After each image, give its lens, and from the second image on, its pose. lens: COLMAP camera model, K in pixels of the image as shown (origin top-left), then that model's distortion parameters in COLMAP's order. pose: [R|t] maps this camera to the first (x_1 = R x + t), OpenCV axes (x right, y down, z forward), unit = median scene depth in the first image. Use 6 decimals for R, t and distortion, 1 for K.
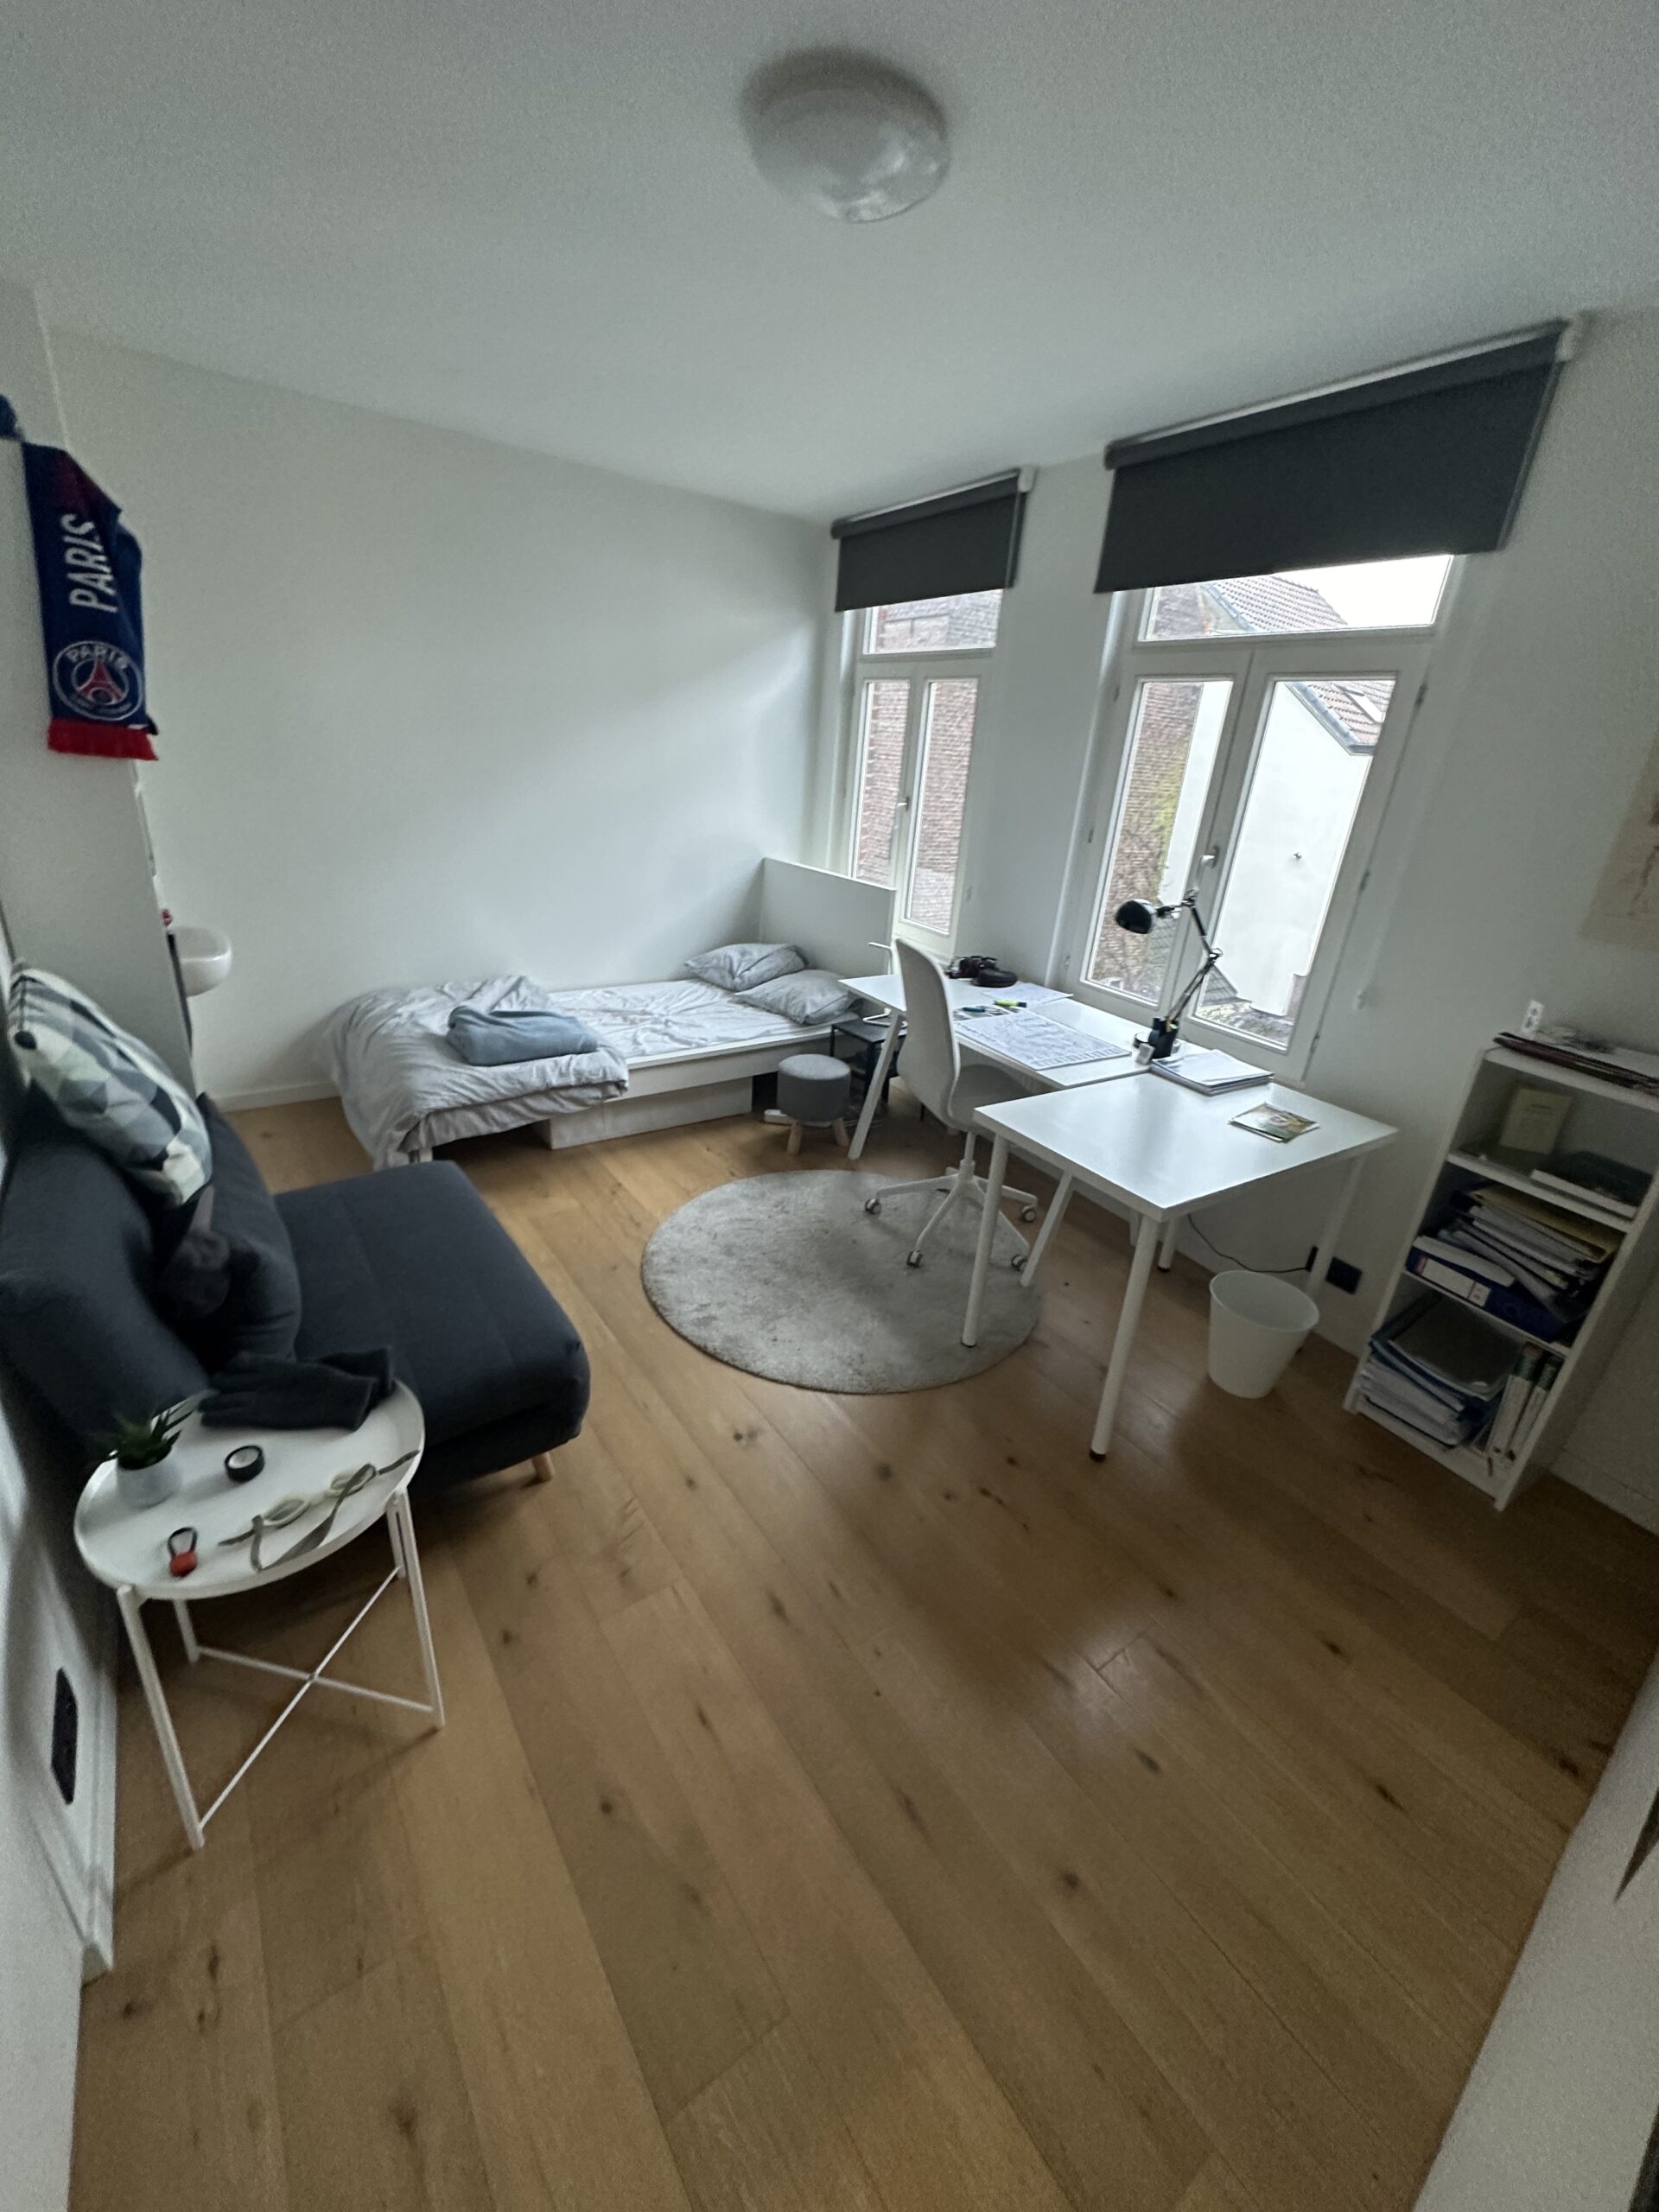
lens RADIAL K [[884.7, 0, 829.1], [0, 884.7, 1104.4], [0, 0, 1]] dist [-0.002417, -0.000244]
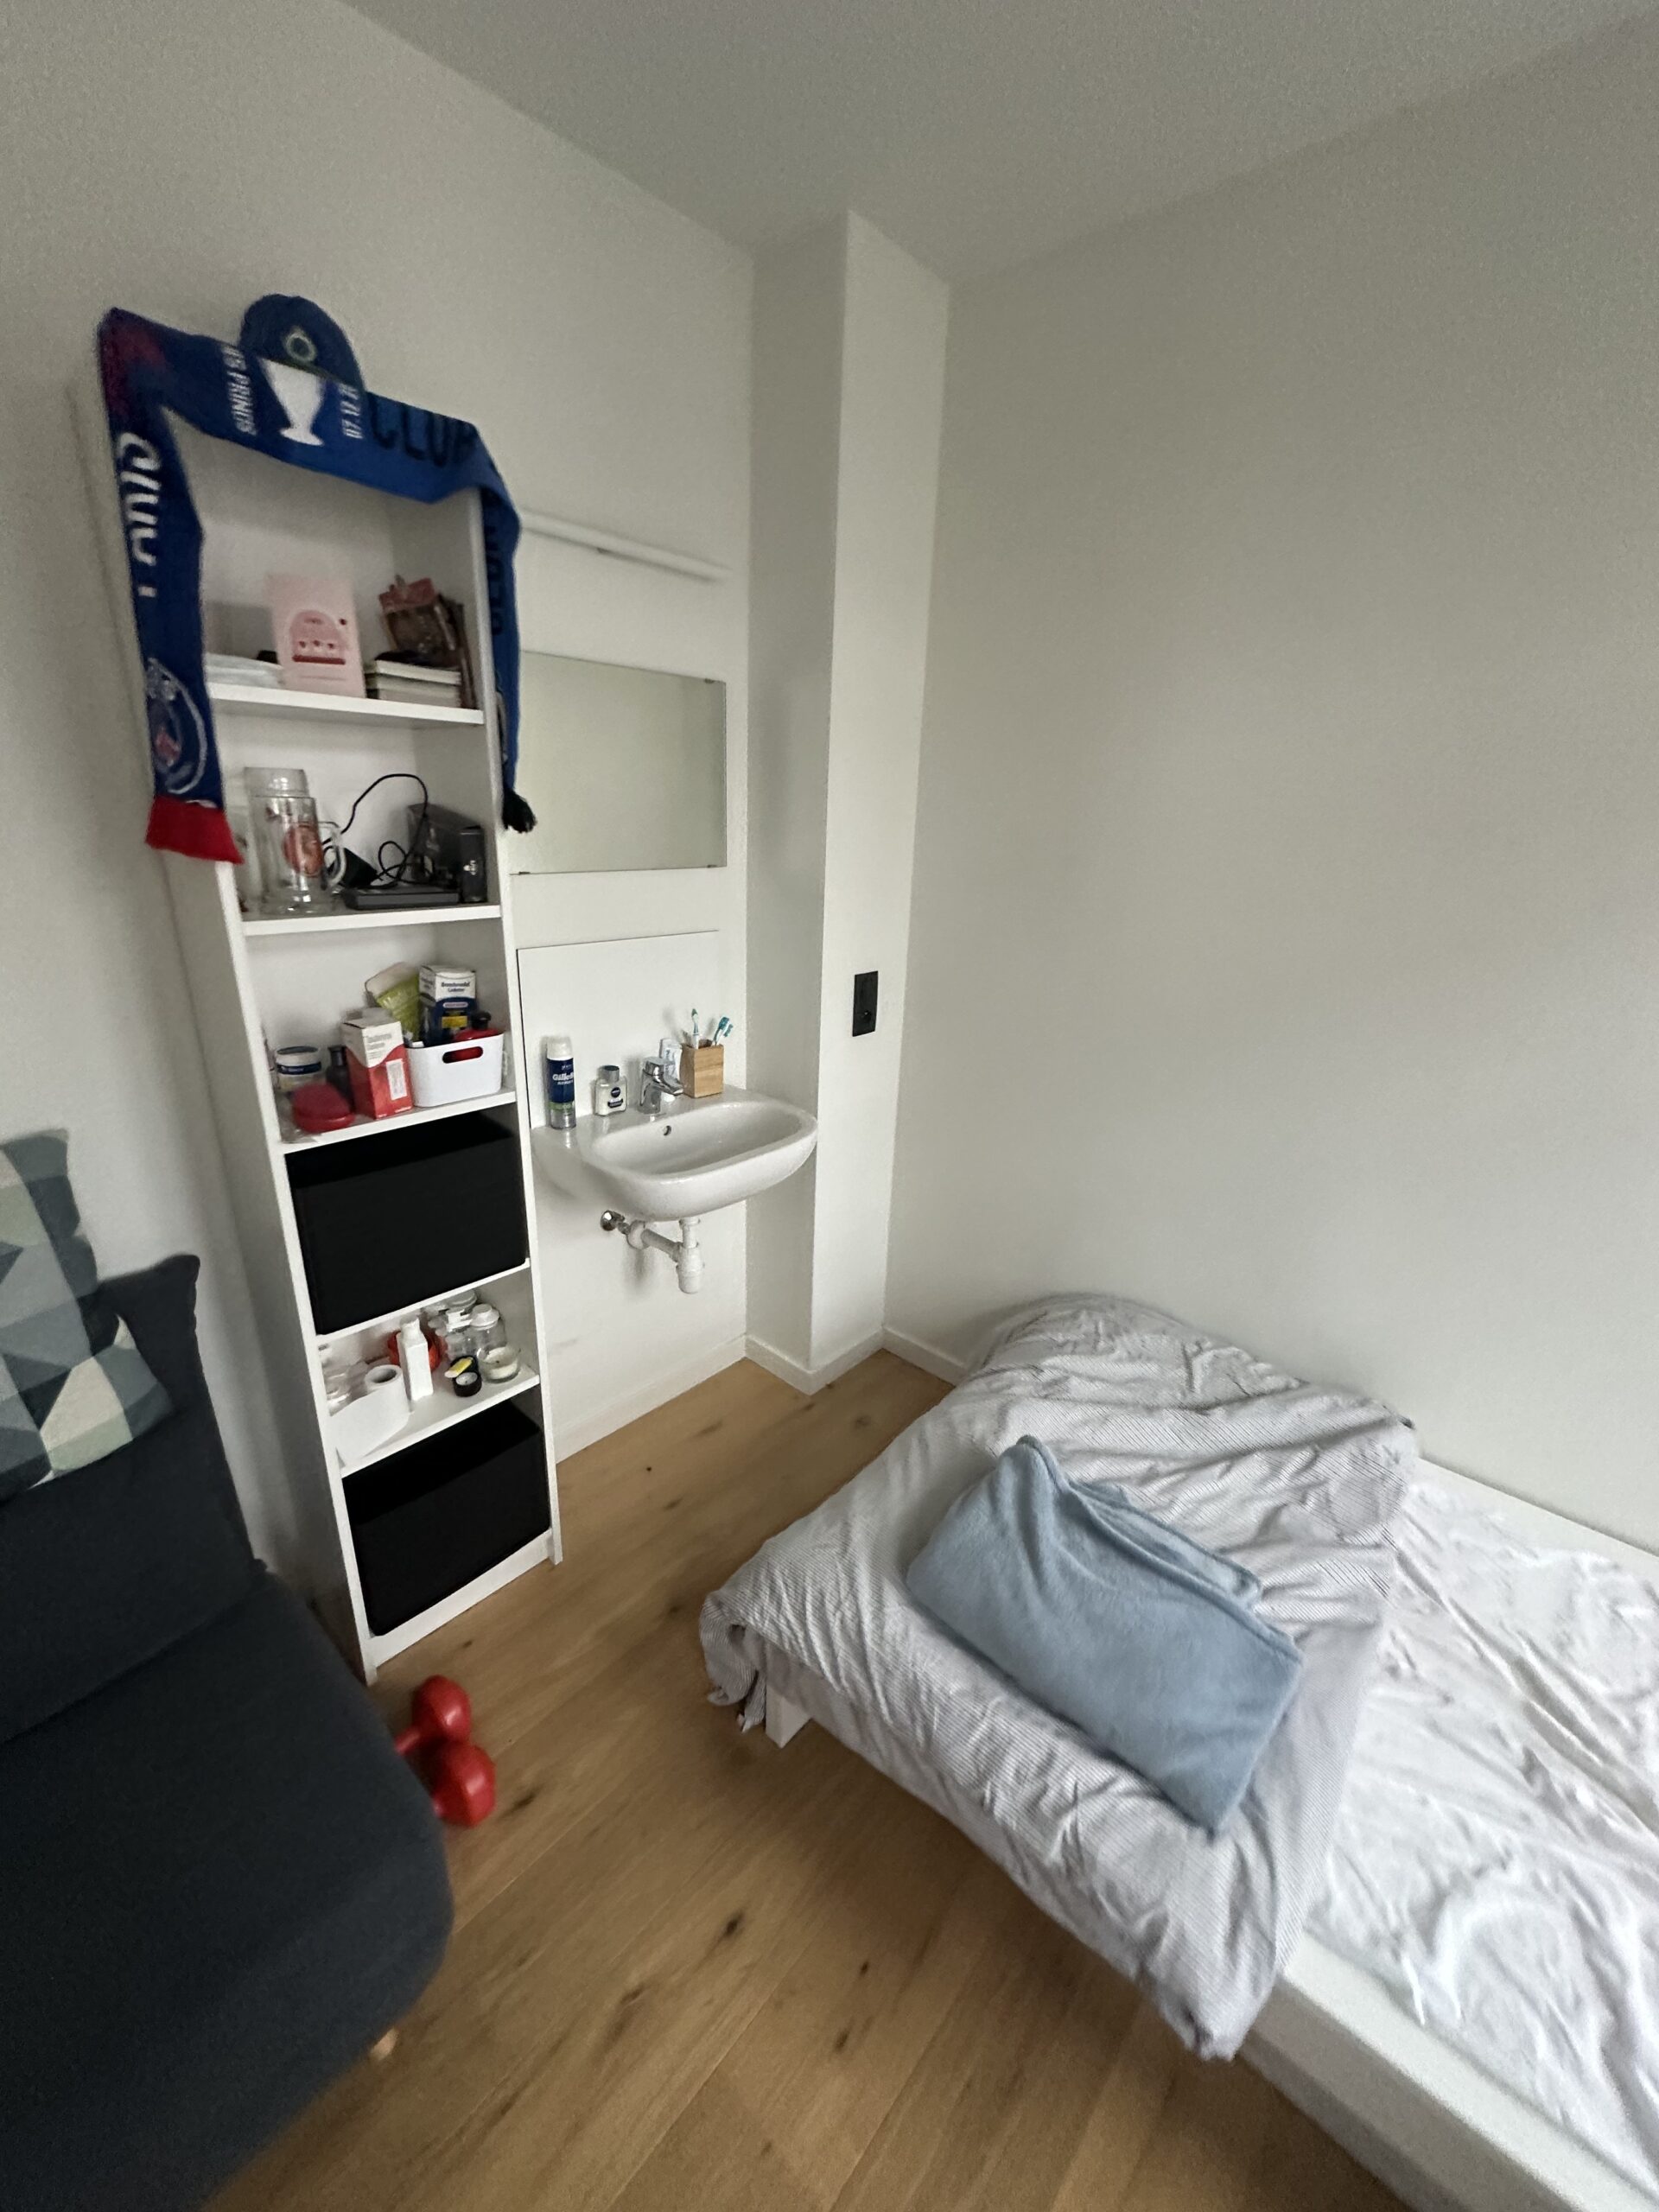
lens RADIAL K [[884.7, 0, 832.3], [0, 884.7, 1106.4], [0, 0, 1]] dist [-0.002417, -0.000244]
pose [[0.220437, 0.252437, -0.942169, -0.072920], [-0.386145, 0.909600, 0.153365, -0.288361], [0.895712, 0.330006, 0.297986, 0.732245]]
